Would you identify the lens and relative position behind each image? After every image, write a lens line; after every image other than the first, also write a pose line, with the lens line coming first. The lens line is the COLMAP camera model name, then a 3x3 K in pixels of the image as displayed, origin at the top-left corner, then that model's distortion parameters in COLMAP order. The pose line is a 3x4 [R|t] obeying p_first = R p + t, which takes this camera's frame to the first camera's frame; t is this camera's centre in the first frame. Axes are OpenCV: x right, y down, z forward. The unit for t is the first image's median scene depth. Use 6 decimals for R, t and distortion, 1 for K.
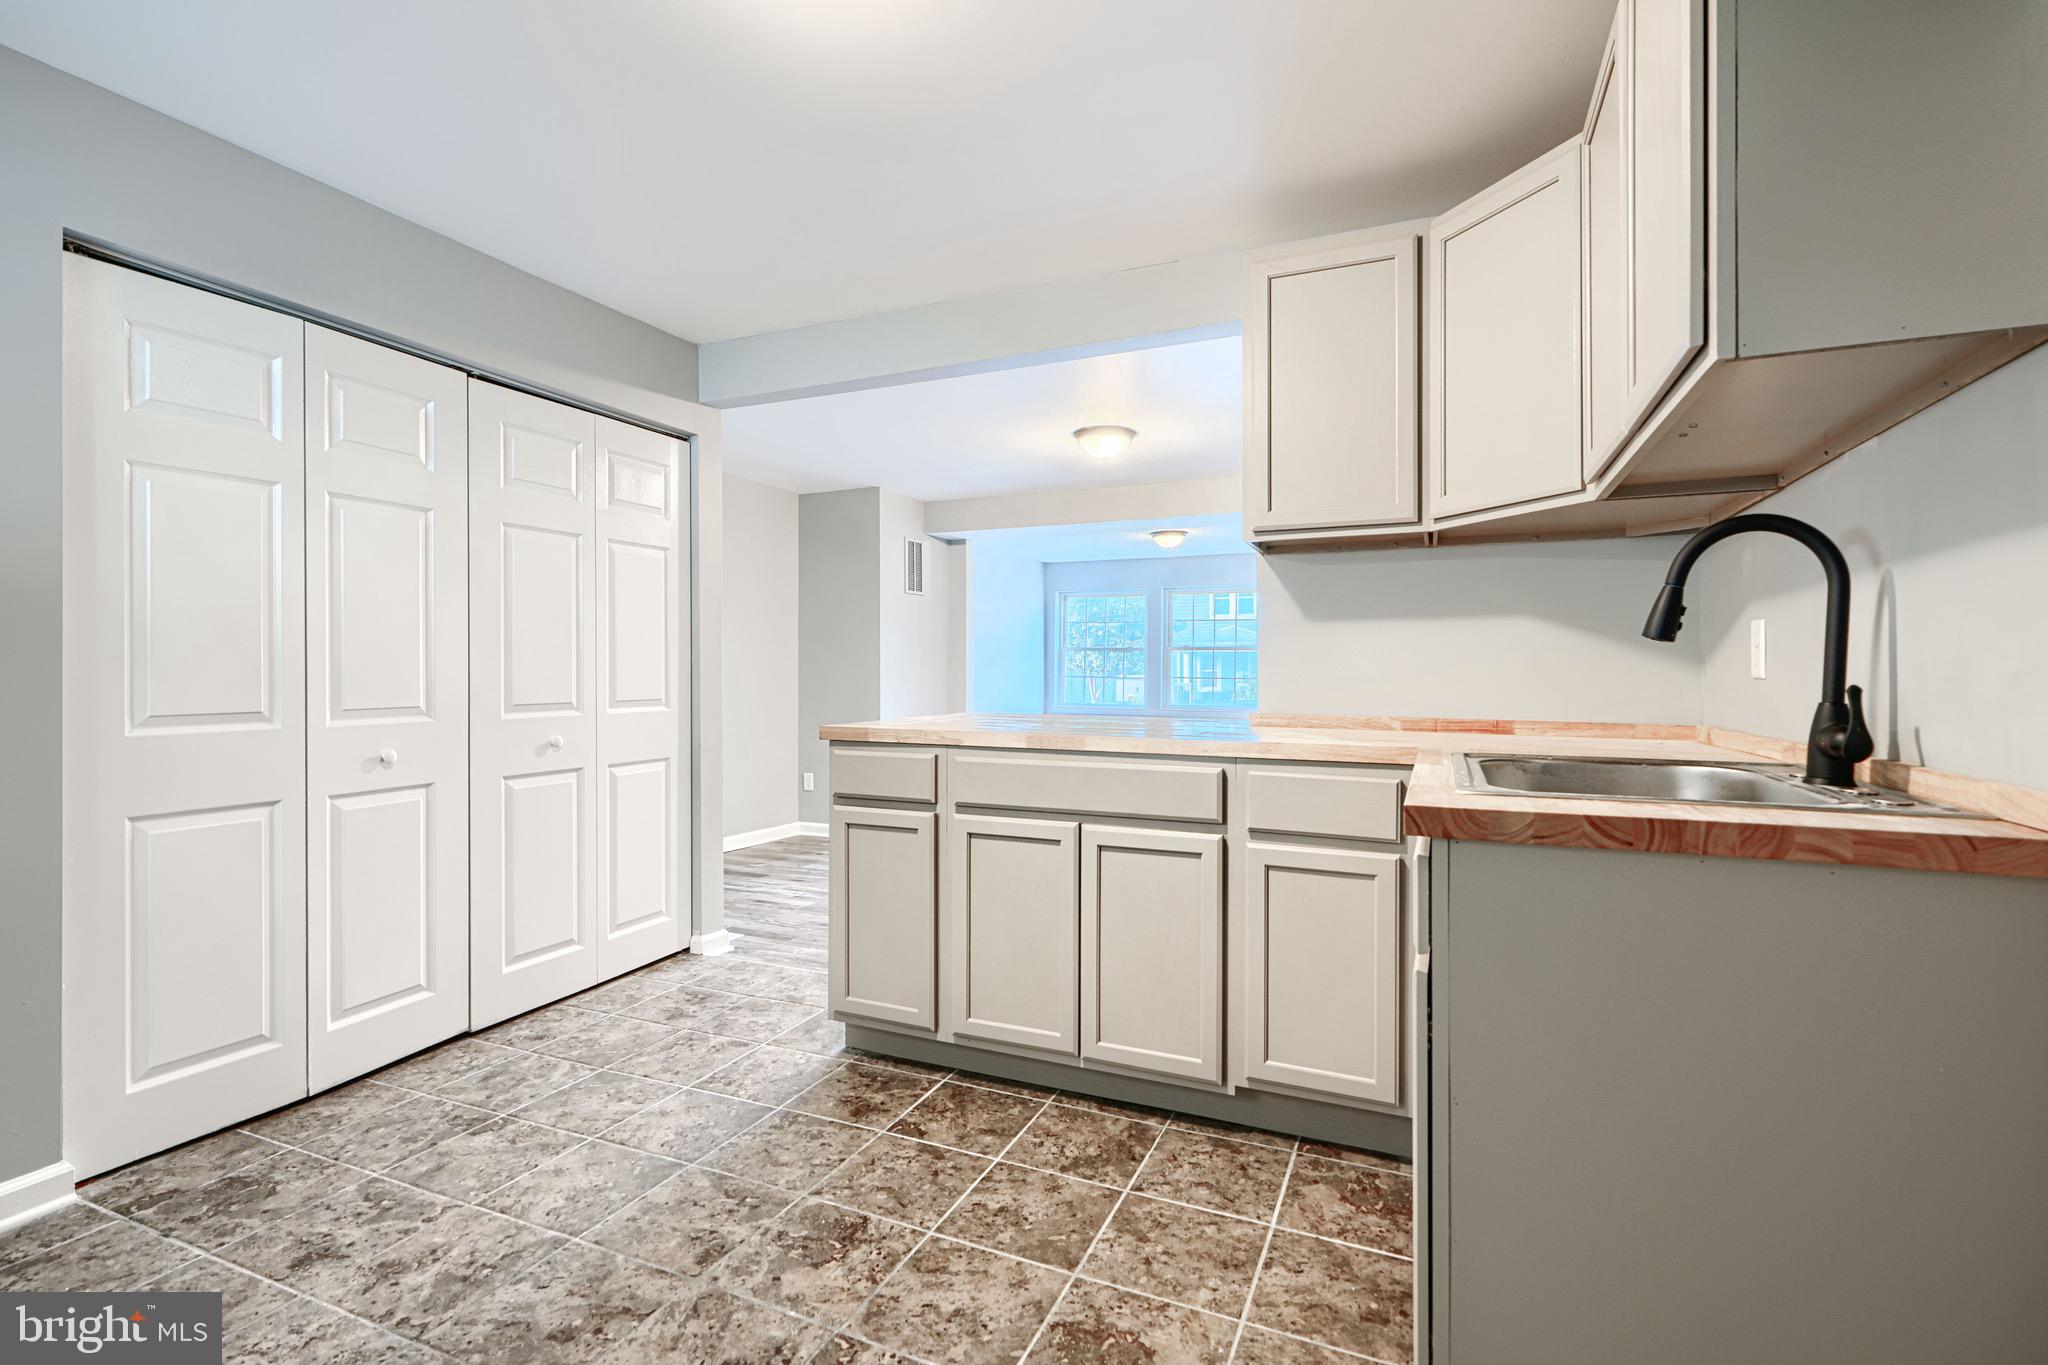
lens RADIAL K [[932.1, 0, 1029.7], [0, 932.1, 679.8], [0, 0, 1]] dist [0.002639, 0.000263]
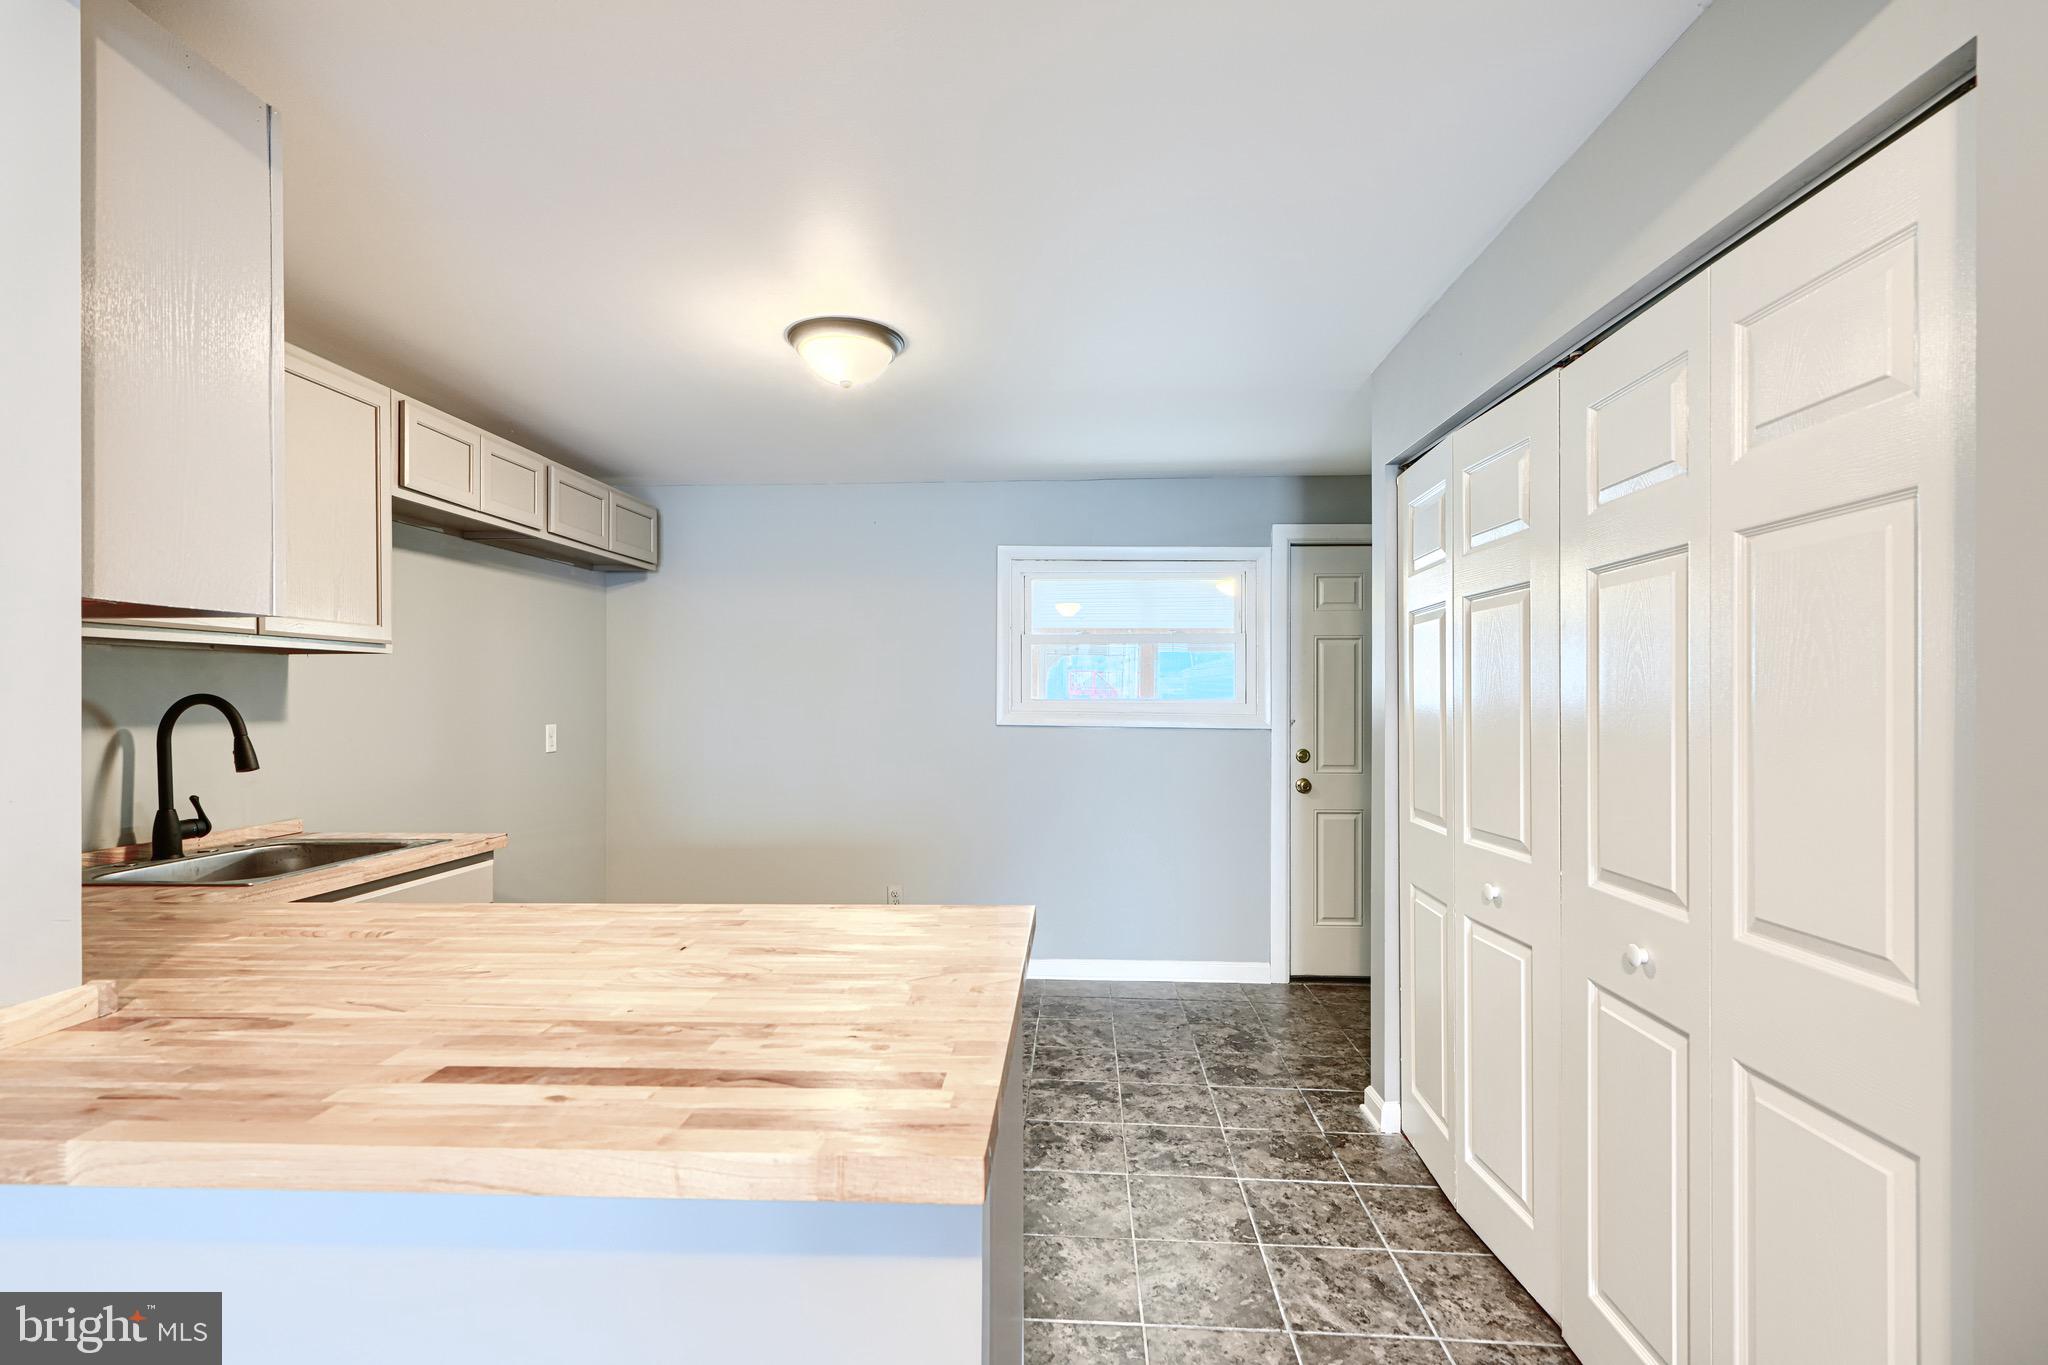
lens RADIAL K [[932.1, 0, 1021.7], [0, 932.1, 704.5], [0, 0, 1]] dist [0.002639, 0.000263]
pose [[-0.940673, 0.009295, -0.339188, -0.006427], [0.006223, 0.999929, 0.010144, -0.113228], [0.339259, 0.007431, -0.940664, 1.929186]]
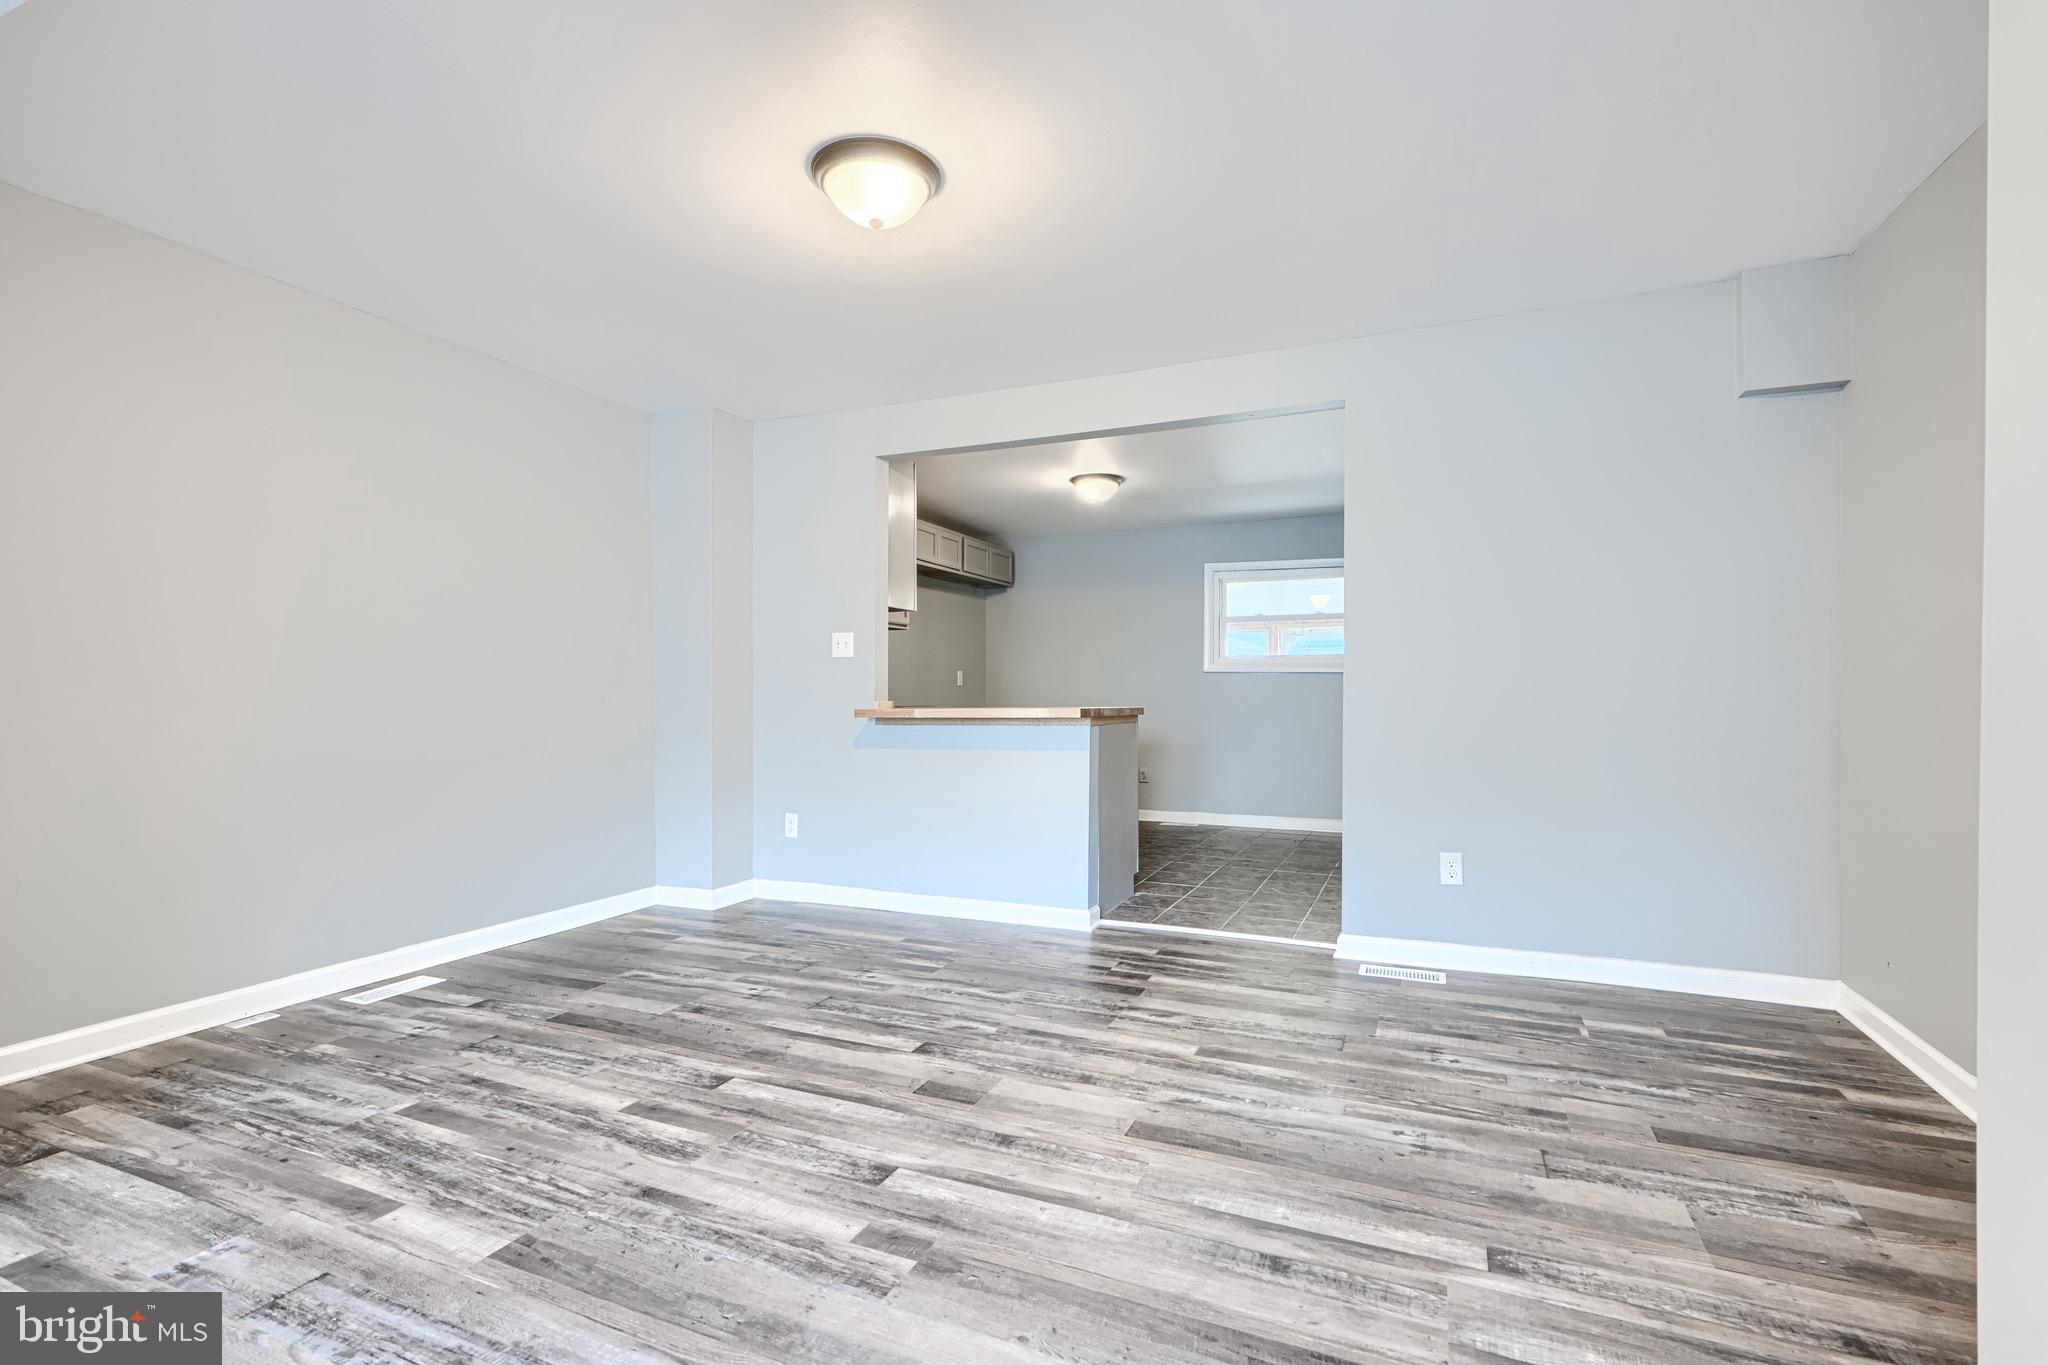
lens RADIAL K [[932.1, 0, 1024.8], [0, 932.1, 686.4], [0, 0, 1]] dist [0.002639, 0.000263]
pose [[-0.999962, 0.007210, 0.005001, -0.012359], [0.007170, 0.999943, -0.007935, 0.022829], [-0.005058, -0.007899, -0.999956, 3.318626]]
